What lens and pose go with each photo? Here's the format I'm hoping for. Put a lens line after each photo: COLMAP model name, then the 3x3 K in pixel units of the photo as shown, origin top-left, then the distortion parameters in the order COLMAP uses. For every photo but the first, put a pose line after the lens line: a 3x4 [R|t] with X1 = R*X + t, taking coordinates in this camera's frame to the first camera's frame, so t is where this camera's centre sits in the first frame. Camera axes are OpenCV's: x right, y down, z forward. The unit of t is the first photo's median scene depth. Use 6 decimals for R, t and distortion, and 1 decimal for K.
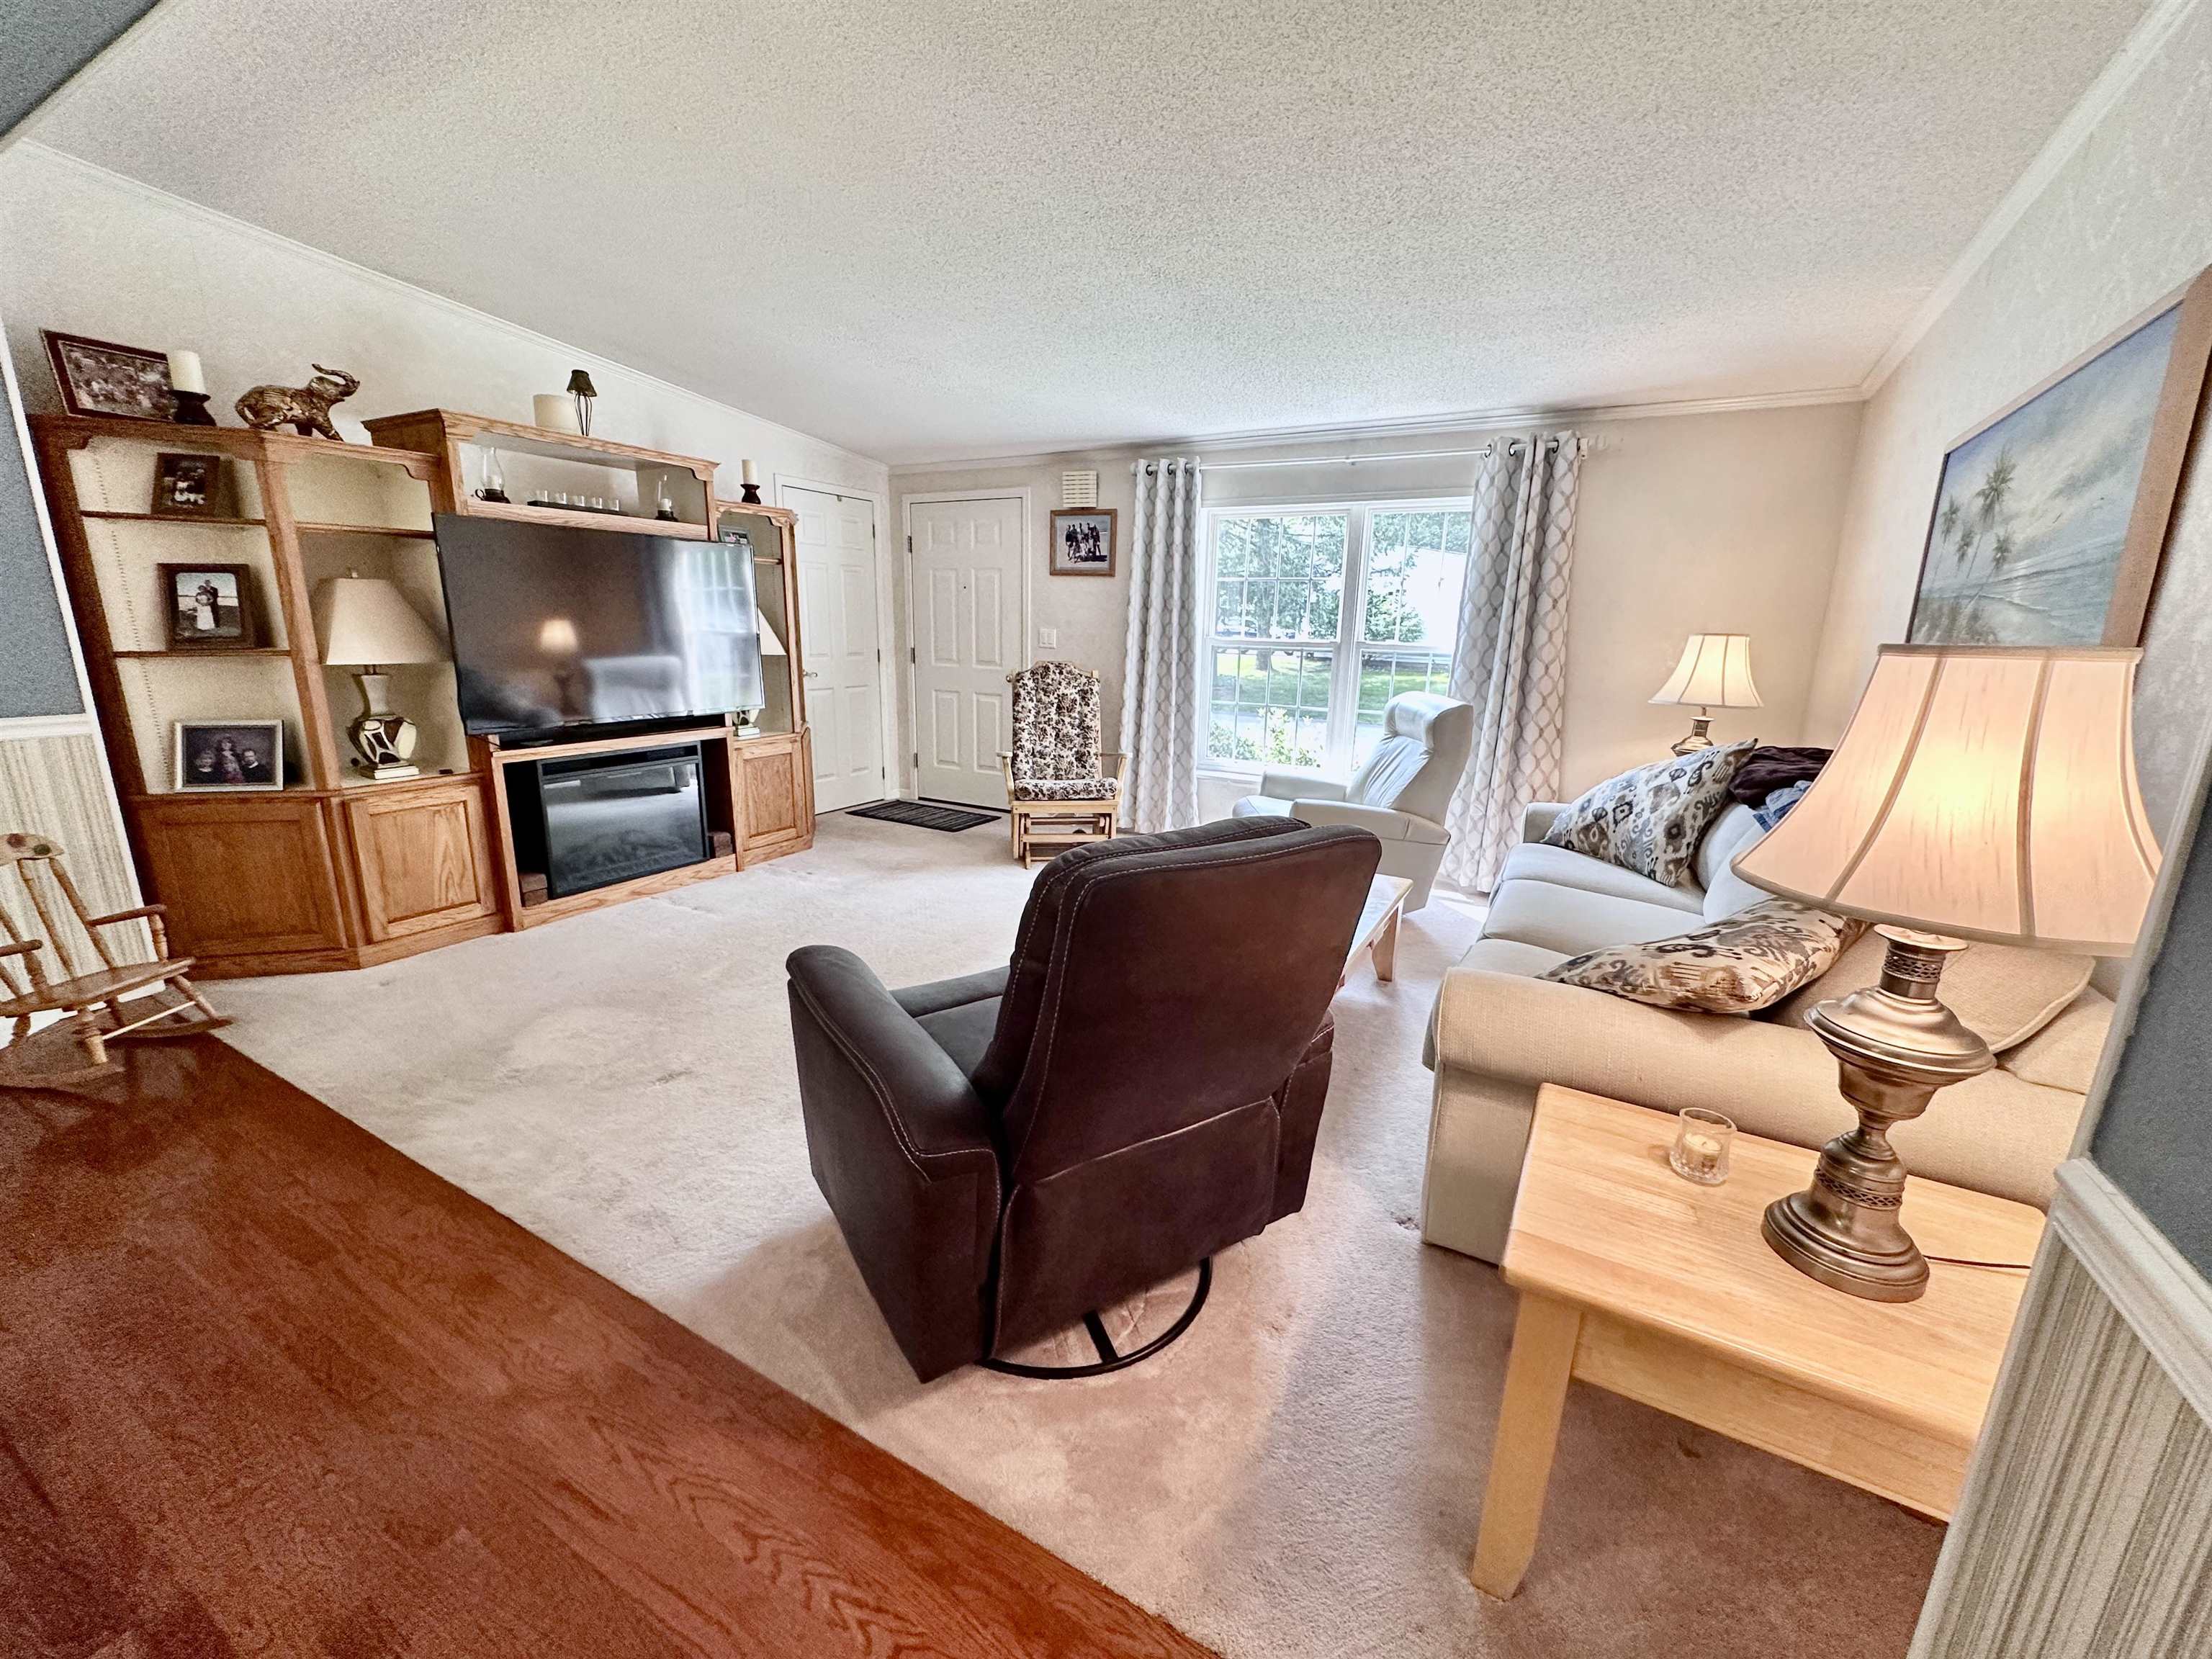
lens RADIAL K [[882.1, 0, 1104.7], [0, 882.1, 828.8], [0, 0, 1]] dist [-0.001551, 0.000667]
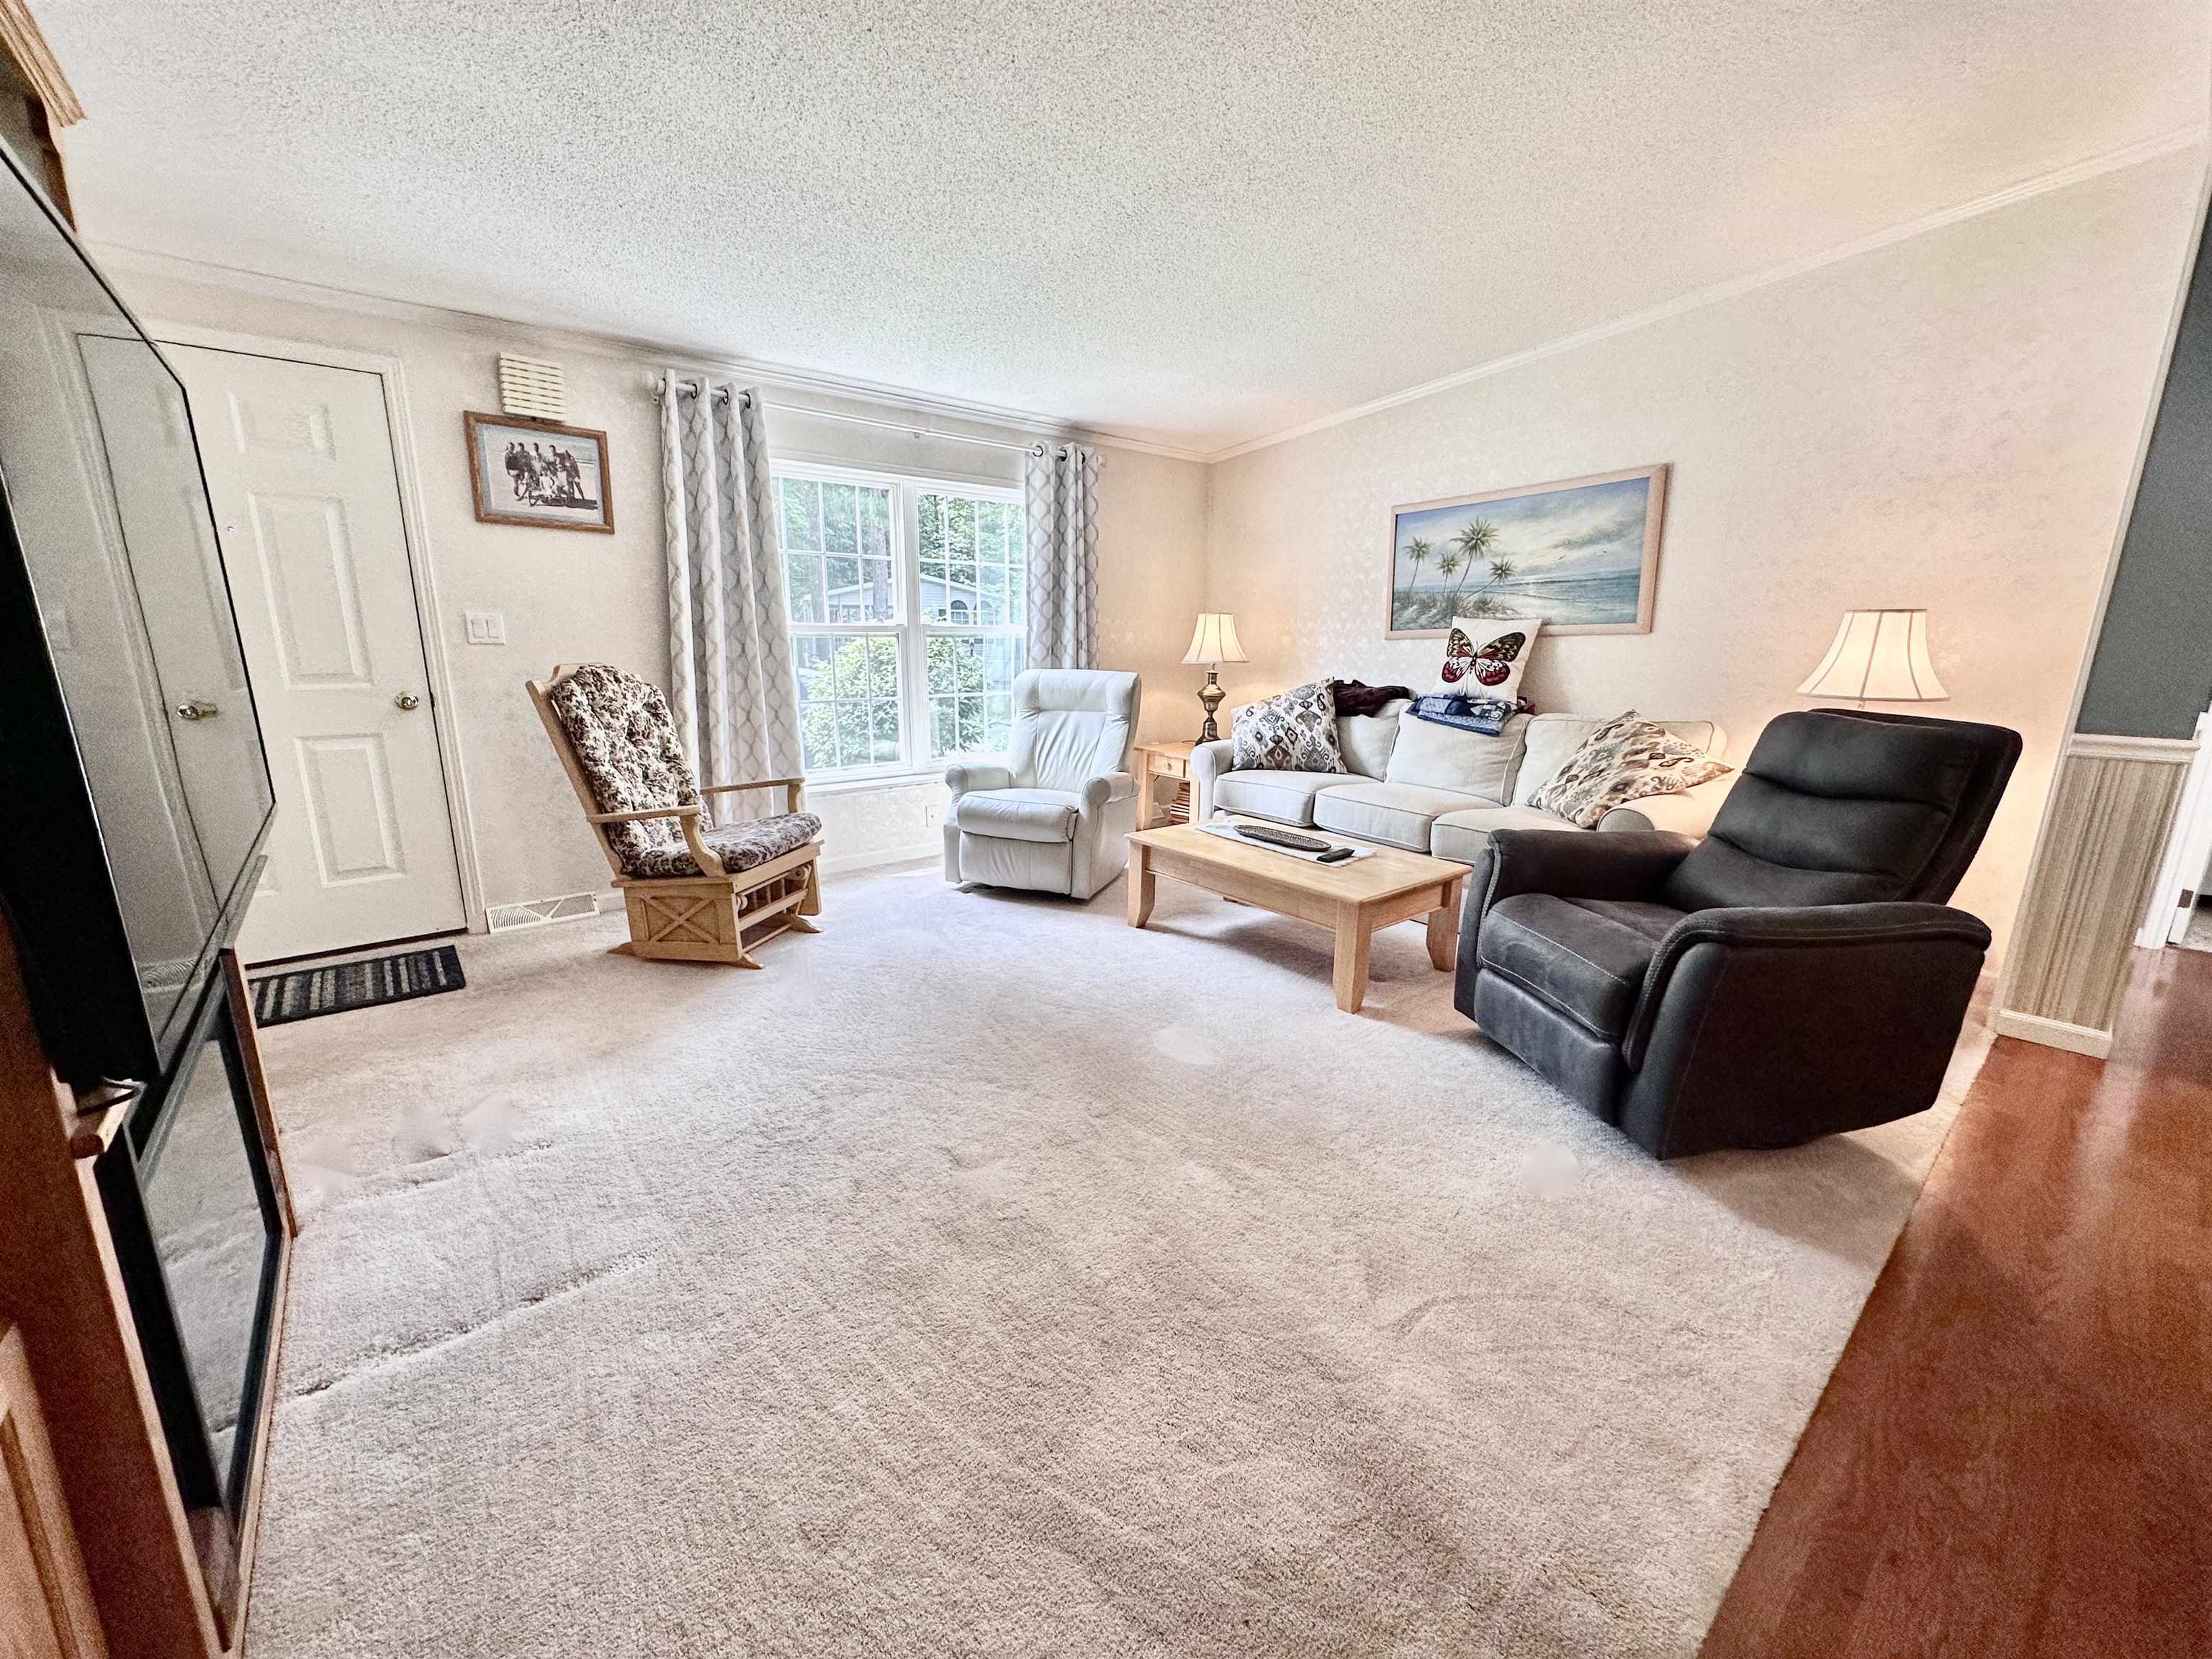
lens RADIAL K [[882.1, 0, 1105.8], [0, 882.1, 830.6], [0, 0, 1]] dist [-0.001551, 0.000667]
pose [[0.356065, -0.225336, 0.906886, -0.825258], [0.211839, 0.964689, 0.156525, -0.149777], [-0.910133, 0.136380, 0.391227, 0.682110]]
